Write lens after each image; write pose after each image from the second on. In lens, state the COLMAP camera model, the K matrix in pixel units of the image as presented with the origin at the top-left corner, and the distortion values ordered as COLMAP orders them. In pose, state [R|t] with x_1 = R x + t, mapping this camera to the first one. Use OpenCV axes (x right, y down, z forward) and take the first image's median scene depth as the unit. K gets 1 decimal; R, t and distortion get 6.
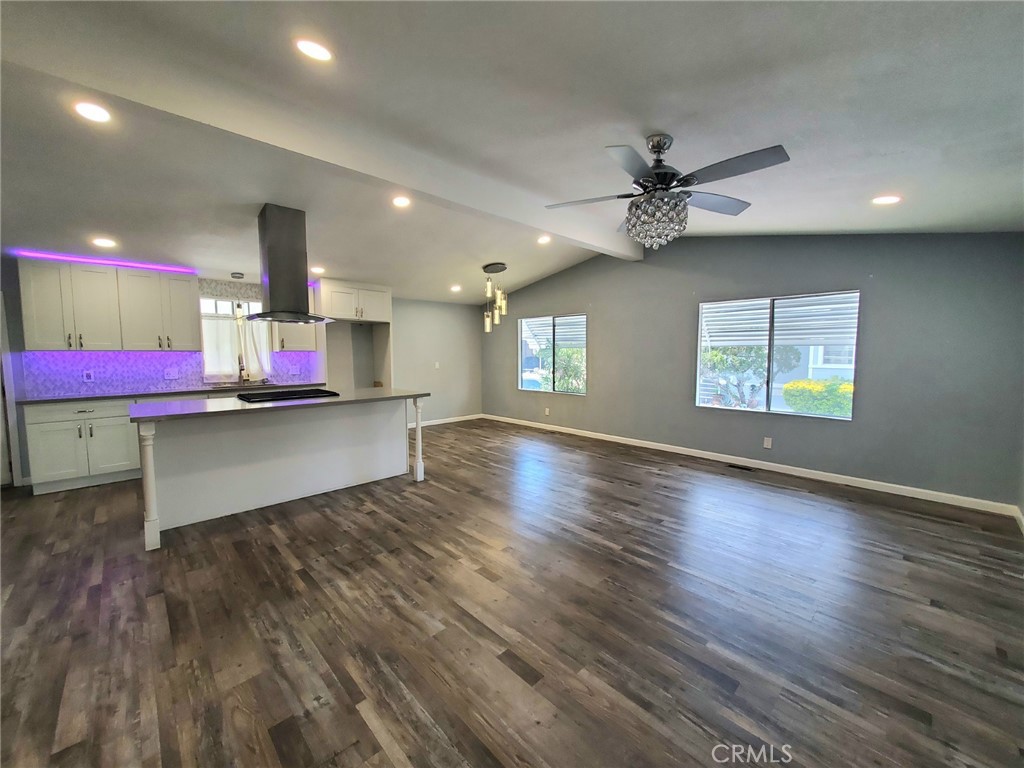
lens RADIAL K [[404.3, 0, 515.8], [0, 404.3, 381.5], [0, 0, 1]] dist [0.003532, -0.000475]
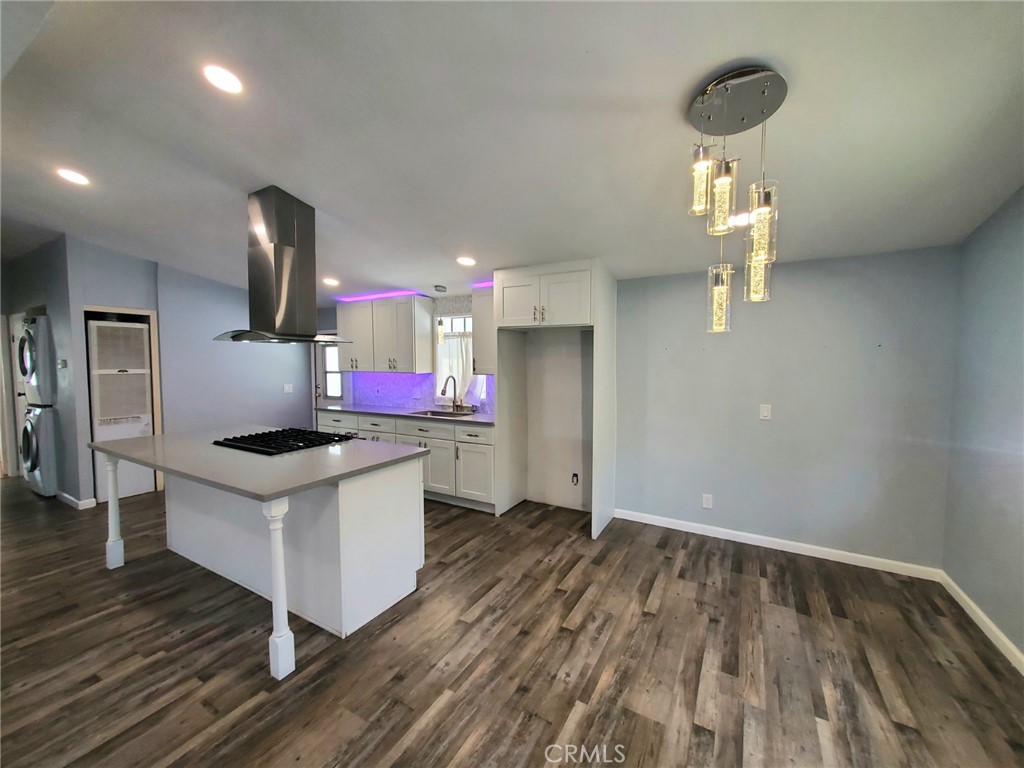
lens RADIAL K [[404.3, 0, 515.8], [0, 404.3, 381.5], [0, 0, 1]] dist [0.003532, -0.000475]
pose [[0.278278, 0.053674, -0.959000, 0.243442], [-0.070522, 0.996884, 0.035330, -0.114401], [0.957908, 0.057799, 0.281196, 1.035911]]
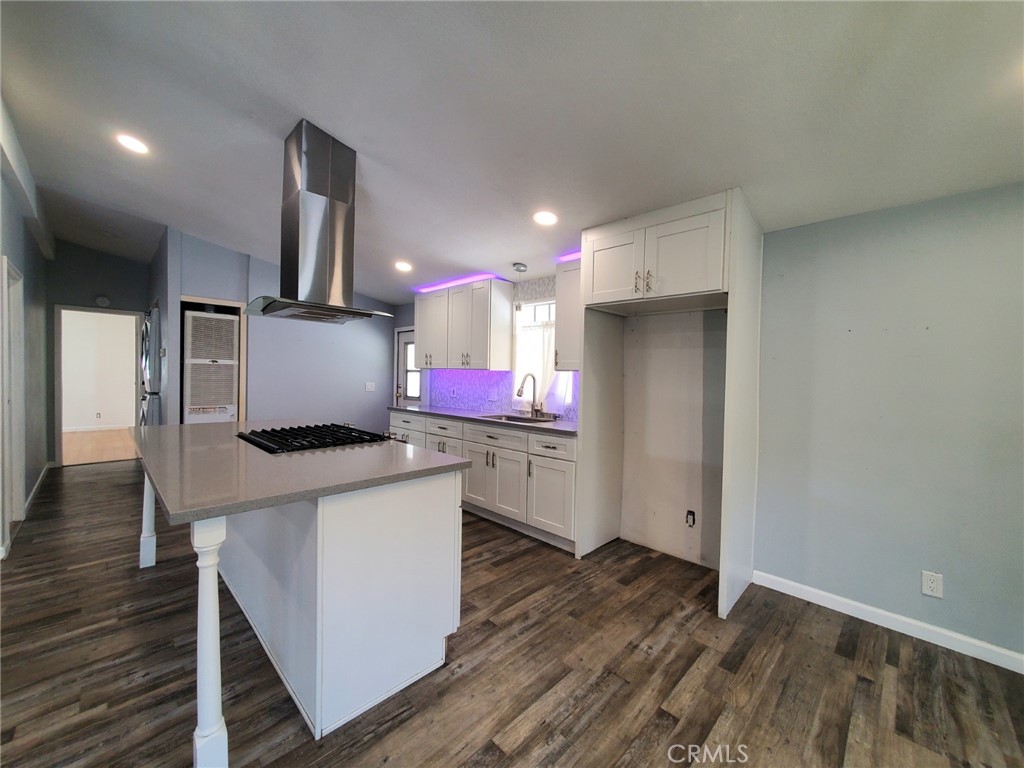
lens RADIAL K [[404.3, 0, 515.8], [0, 404.3, 381.5], [0, 0, 1]] dist [0.003532, -0.000475]
pose [[0.029009, 0.023540, -0.999302, 0.055211], [-0.092865, 0.995462, 0.020754, -0.078572], [0.995256, 0.092198, 0.031063, 1.112719]]
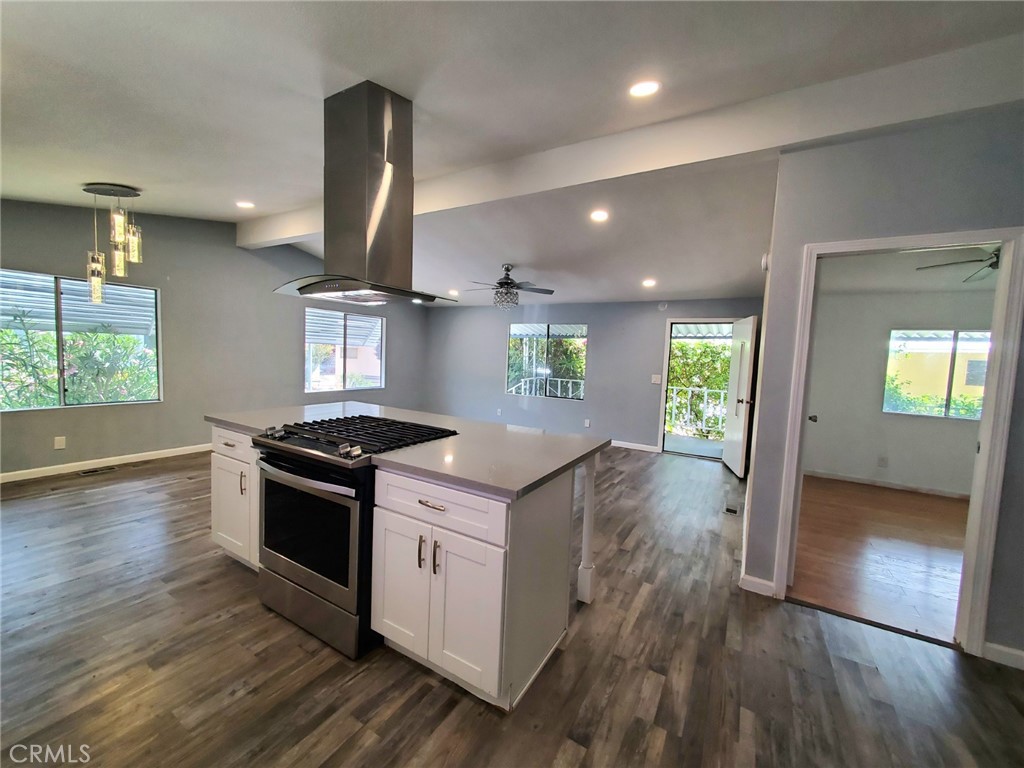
lens RADIAL K [[404.3, 0, 515.8], [0, 404.3, 381.5], [0, 0, 1]] dist [0.003532, -0.000475]
pose [[-0.269594, -0.074046, 0.960123, -0.997601], [0.028665, 0.995980, 0.084860, -0.065527], [-0.962547, 0.050400, -0.266388, 0.824726]]
